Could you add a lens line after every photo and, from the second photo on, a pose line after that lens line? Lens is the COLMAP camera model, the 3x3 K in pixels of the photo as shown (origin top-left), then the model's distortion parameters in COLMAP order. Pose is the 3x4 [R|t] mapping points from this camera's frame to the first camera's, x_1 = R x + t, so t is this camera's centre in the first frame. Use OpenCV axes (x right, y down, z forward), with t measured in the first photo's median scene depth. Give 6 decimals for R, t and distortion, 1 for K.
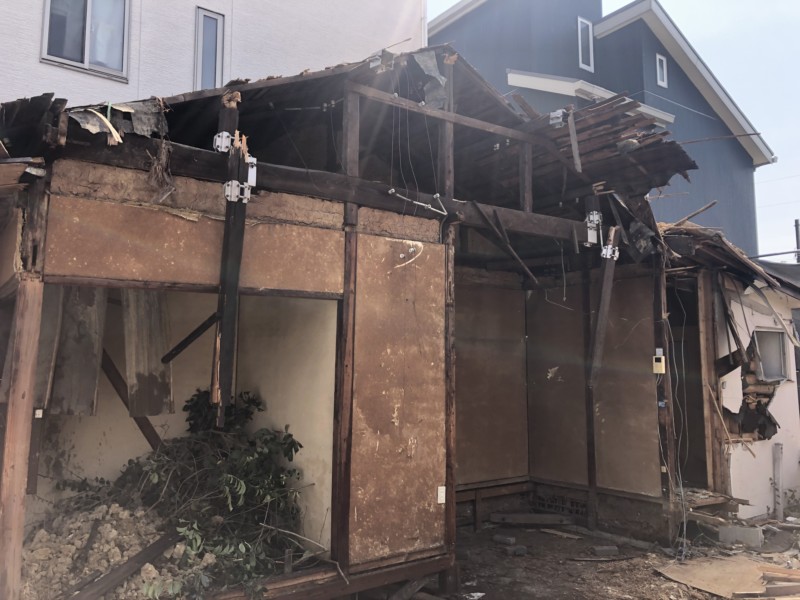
lens RADIAL K [[654.2, 0, 388.1], [0, 654.2, 295.4], [0, 0, 1]] dist [0.026106, -0.013866]
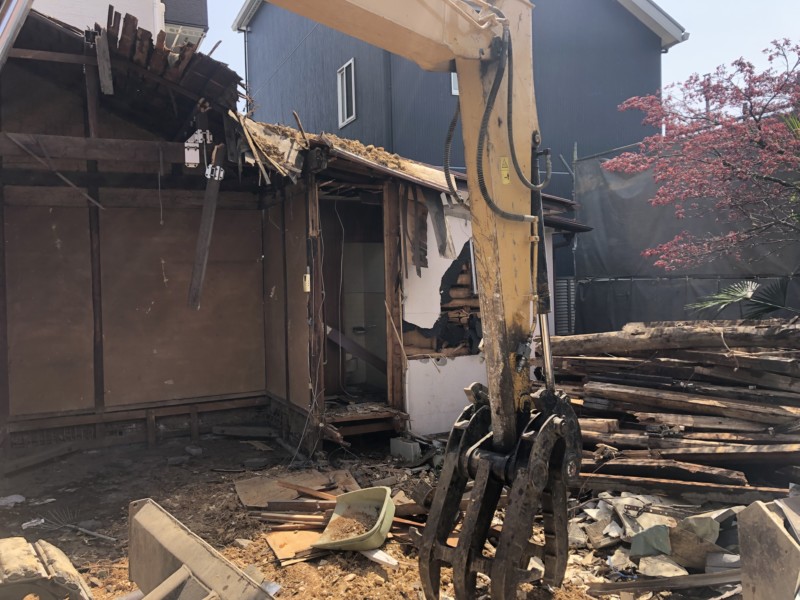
lens RADIAL K [[654.2, 0, 388.1], [0, 654.2, 295.4], [0, 0, 1]] dist [0.026106, -0.013866]
pose [[0.983040, -0.025382, -0.181626, 0.838885], [0.049417, 0.990405, 0.129055, 0.003726], [0.176608, -0.135842, 0.974862, 0.069724]]
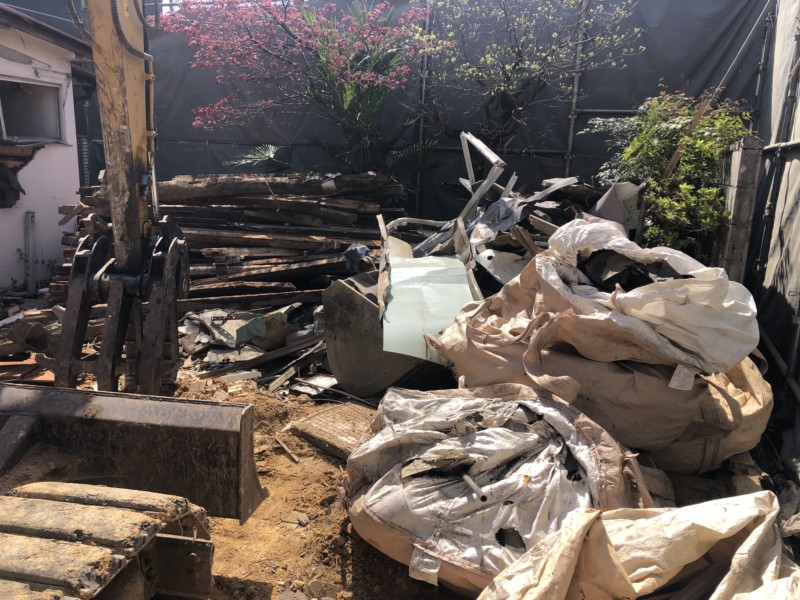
lens RADIAL K [[654.2, 0, 388.1], [0, 654.2, 295.4], [0, 0, 1]] dist [0.026106, -0.013866]
pose [[0.828018, -0.081623, 0.554729, 0.640921], [-0.099693, 0.952152, 0.288907, 0.036611], [-0.551768, -0.294522, 0.780262, -0.034358]]
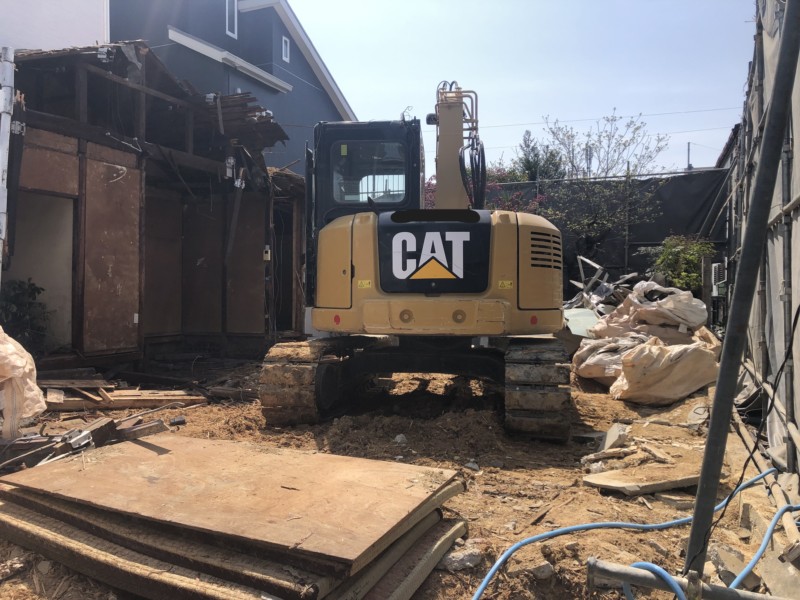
lens RADIAL K [[654.2, 0, 388.1], [0, 654.2, 295.4], [0, 0, 1]] dist [0.026106, -0.013866]
pose [[0.860053, 0.000804, 0.510205, -0.195230], [-0.059695, 0.993289, 0.099062, 0.030192], [-0.506701, -0.115655, 0.854329, -0.677117]]
